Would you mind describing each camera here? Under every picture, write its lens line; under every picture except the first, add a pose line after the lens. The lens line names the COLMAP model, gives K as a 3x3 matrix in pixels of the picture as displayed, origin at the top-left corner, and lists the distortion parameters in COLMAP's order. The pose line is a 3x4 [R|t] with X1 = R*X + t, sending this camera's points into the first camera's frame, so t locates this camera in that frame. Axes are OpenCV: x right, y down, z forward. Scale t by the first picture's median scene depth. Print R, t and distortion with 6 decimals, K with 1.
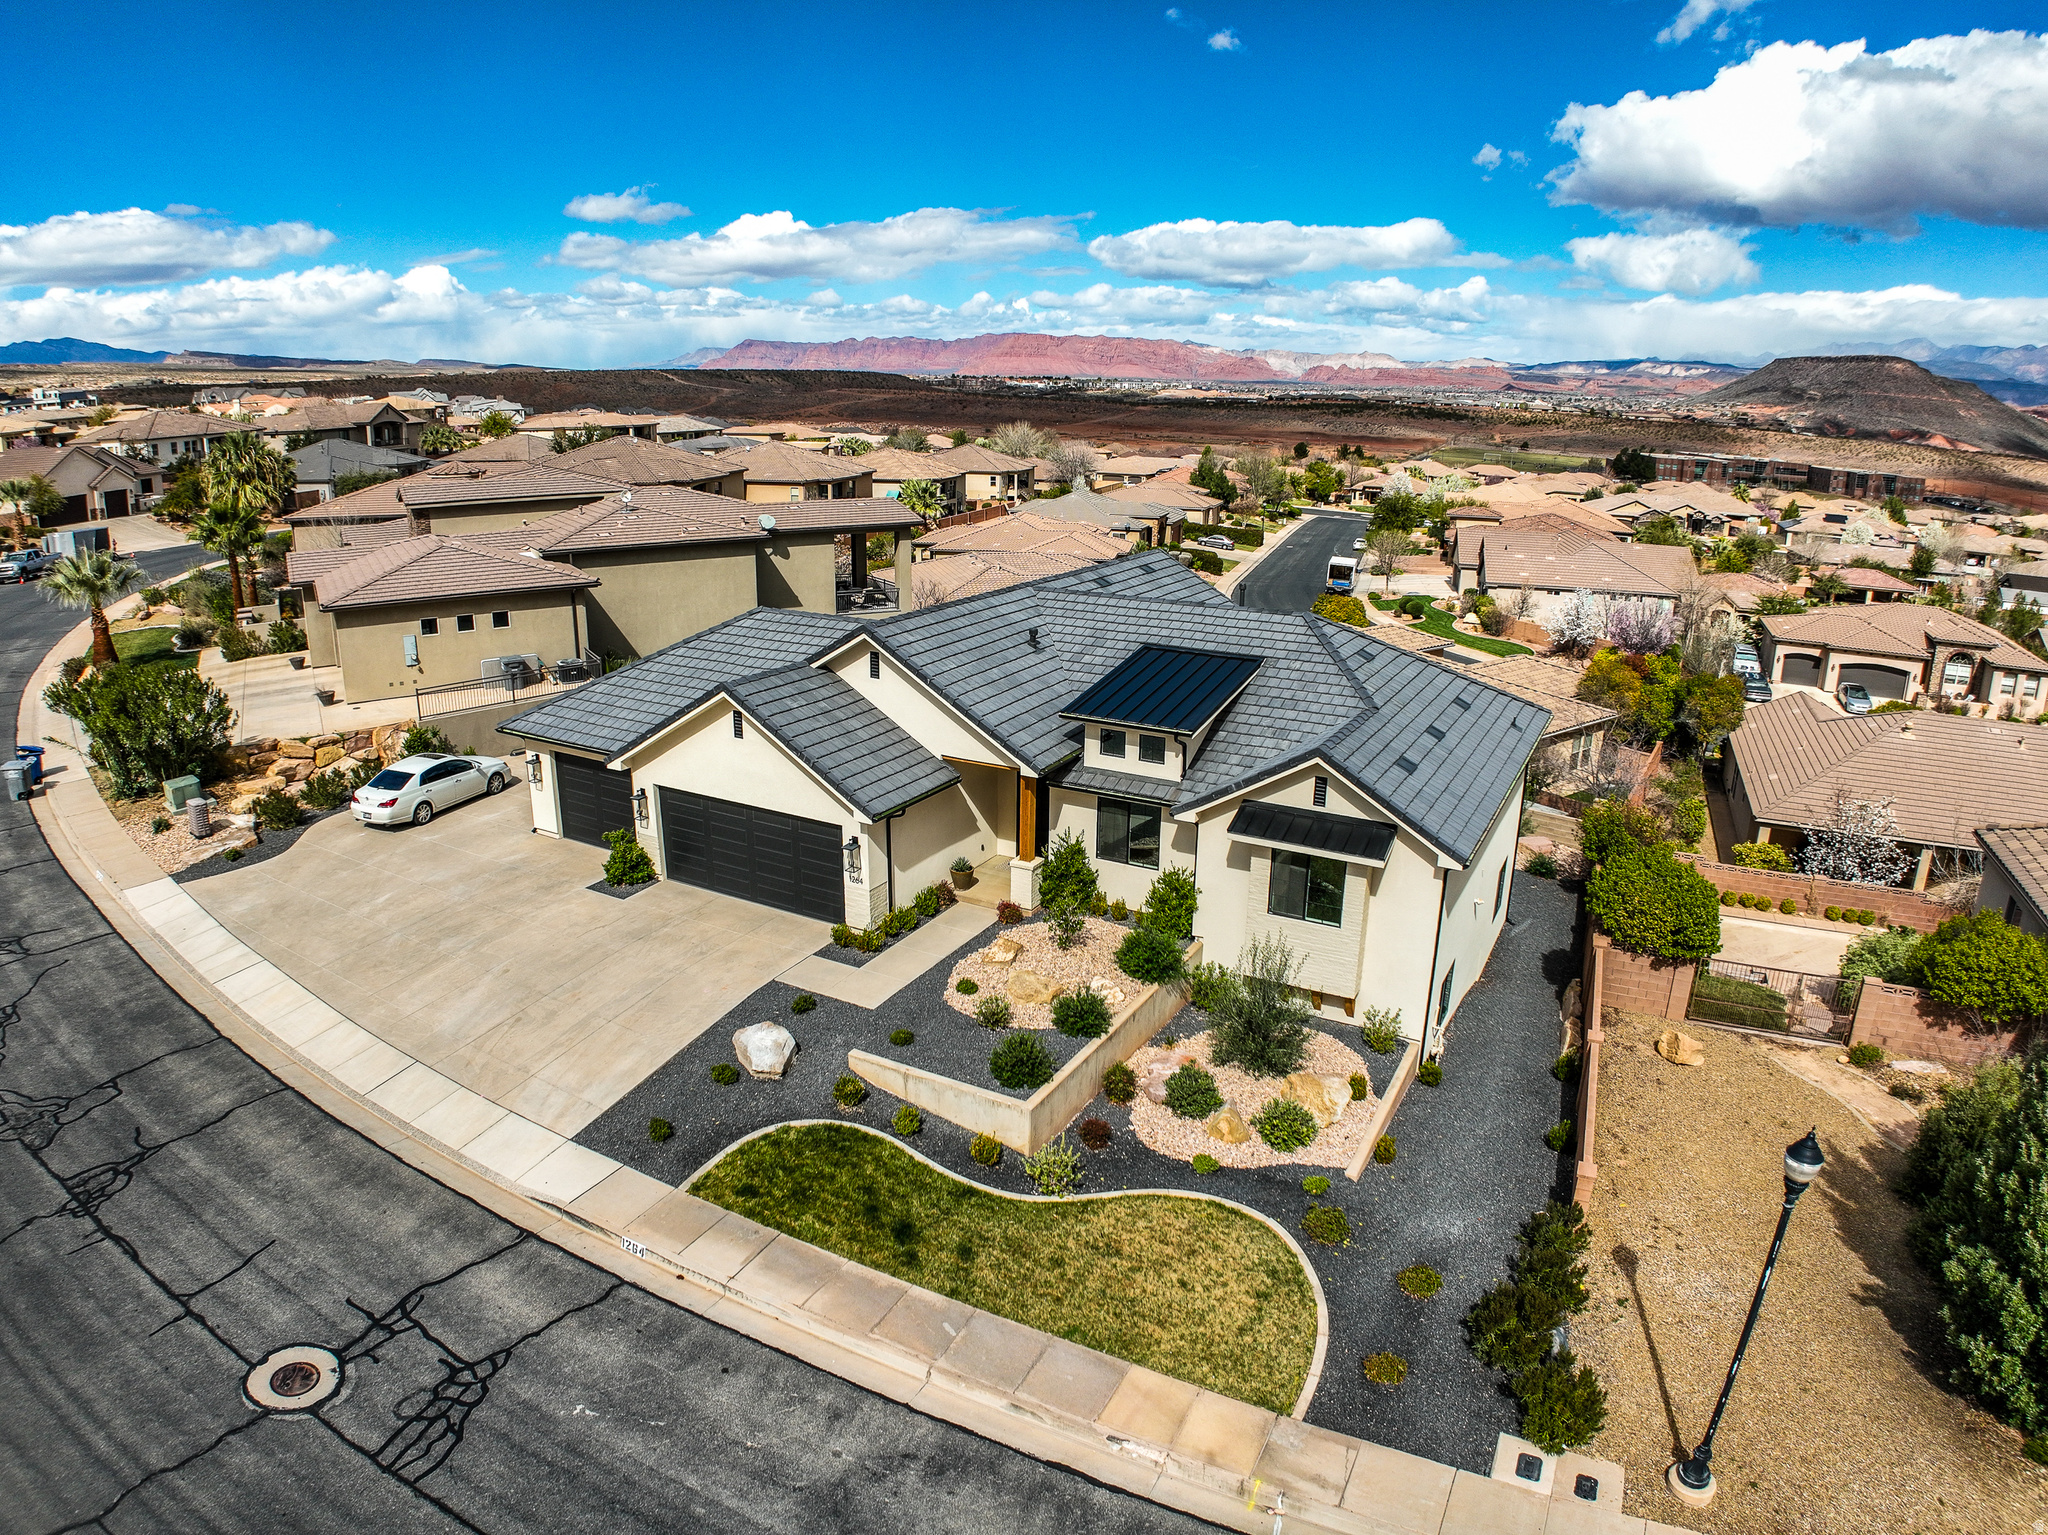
lens RADIAL K [[1266.4, 0, 1018.3], [0, 1266.4, 751.4], [0, 0, 1]] dist [-0.173328, 0.015562]
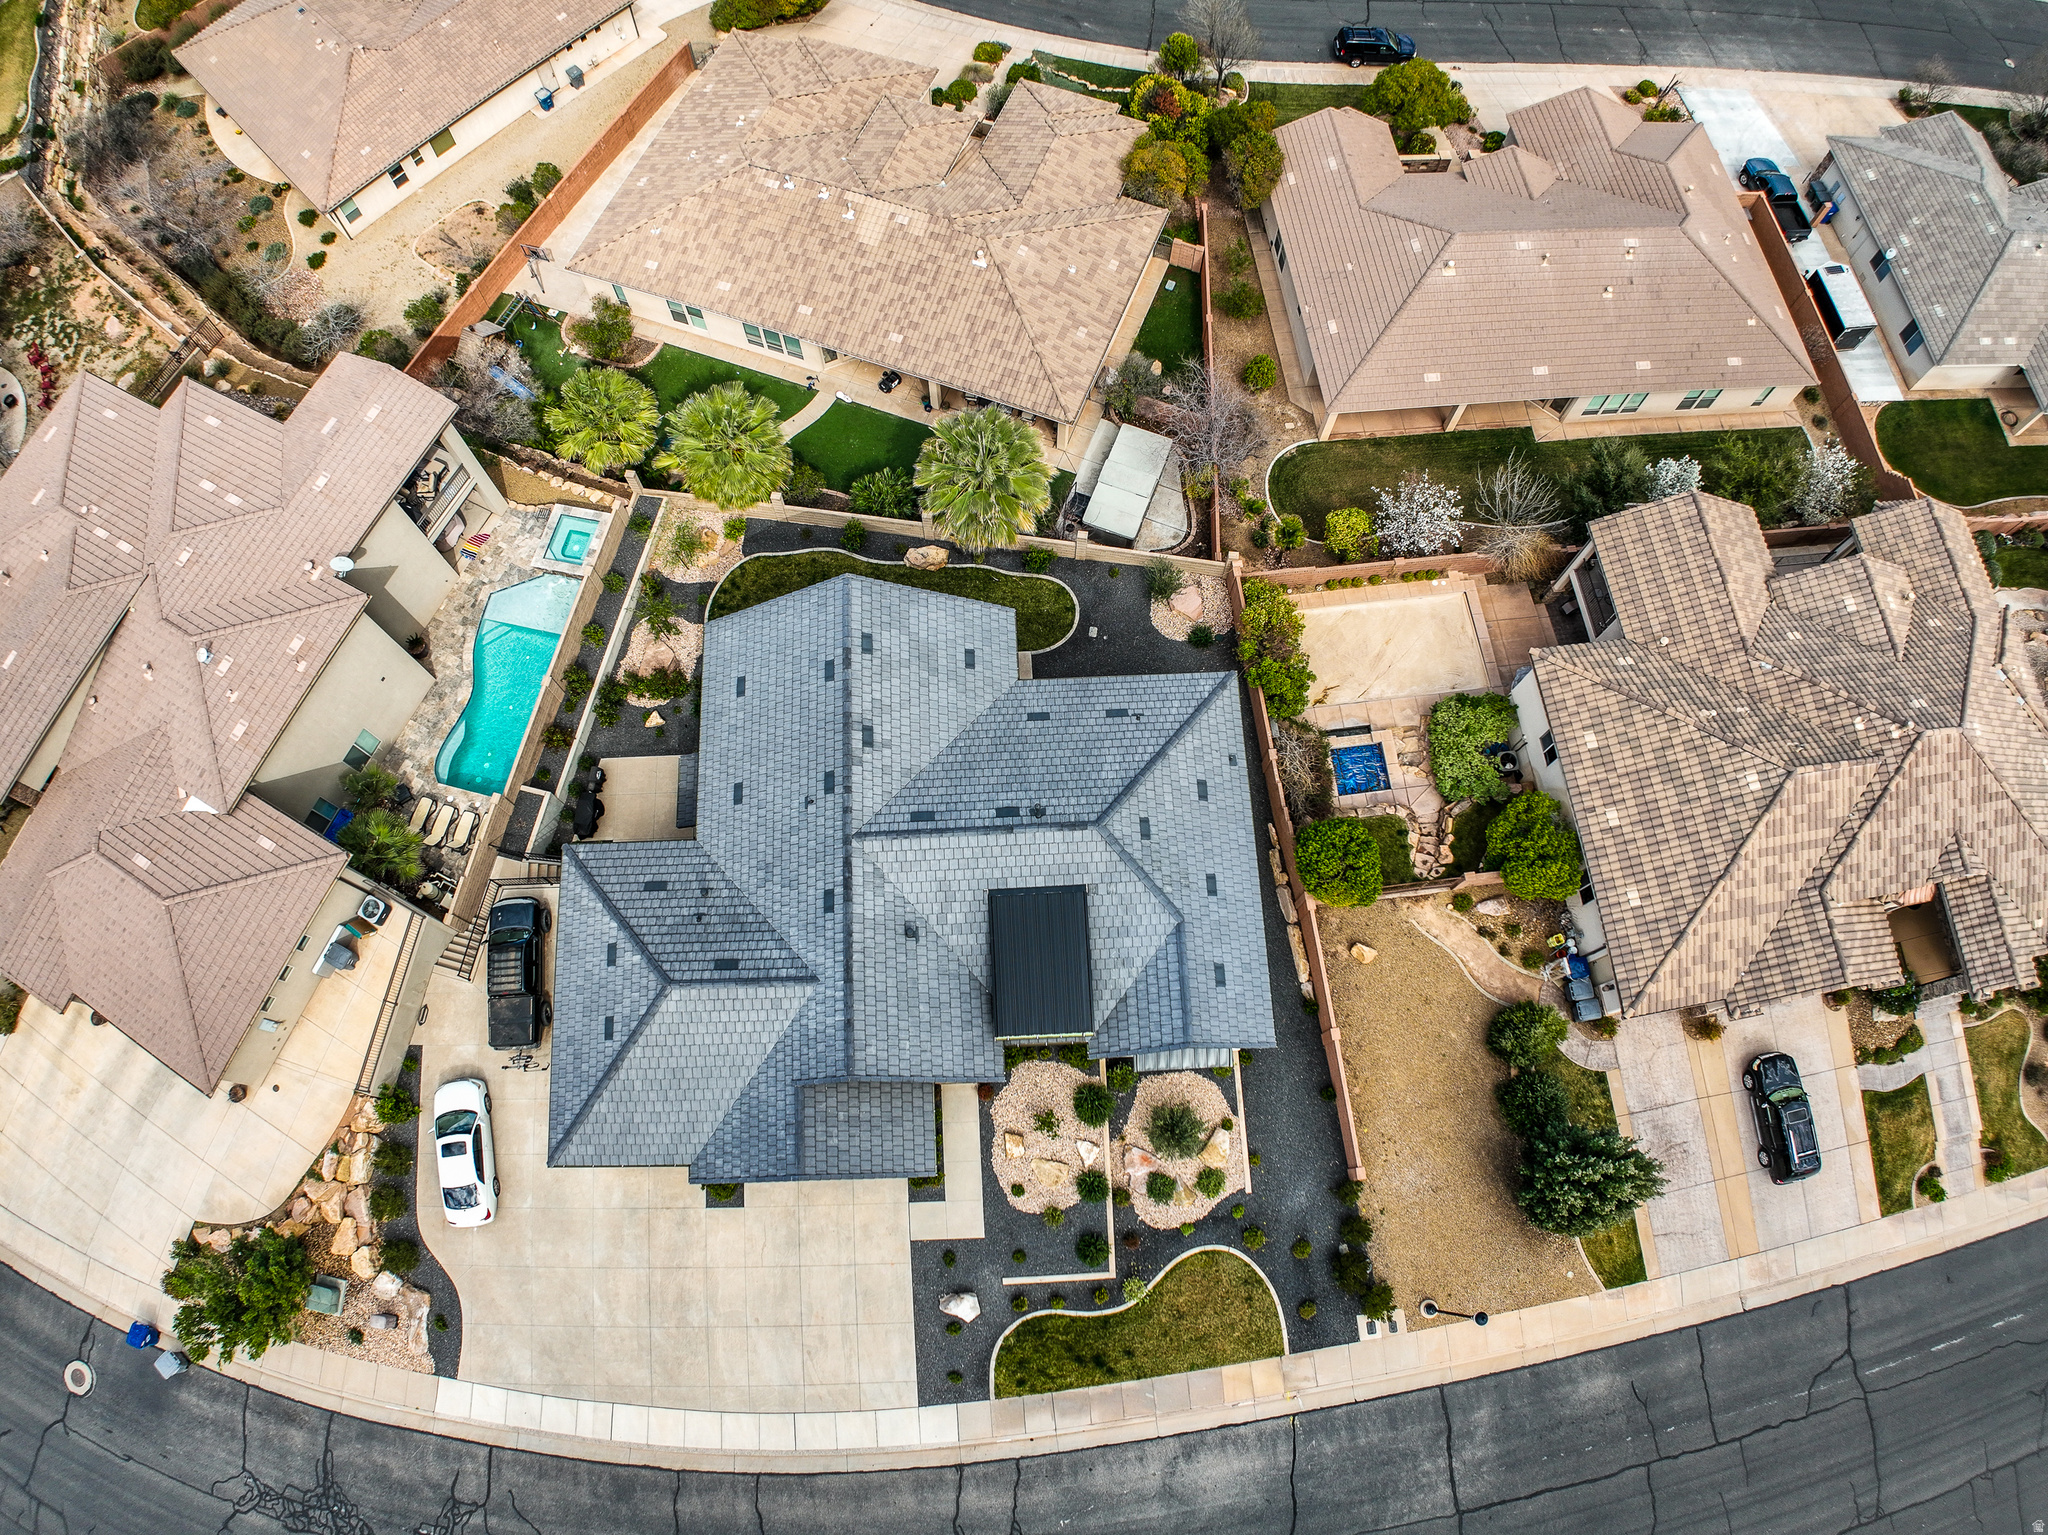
lens RADIAL K [[1266.4, 0, 1031.3], [0, 1266.4, 746.5], [0, 0, 1]] dist [-0.173328, 0.015562]
pose [[0.844532, -0.505980, 0.175360, -0.015013], [0.148245, 0.535570, 0.831377, -1.456854], [-0.514577, -0.676128, 0.527315, 0.487829]]
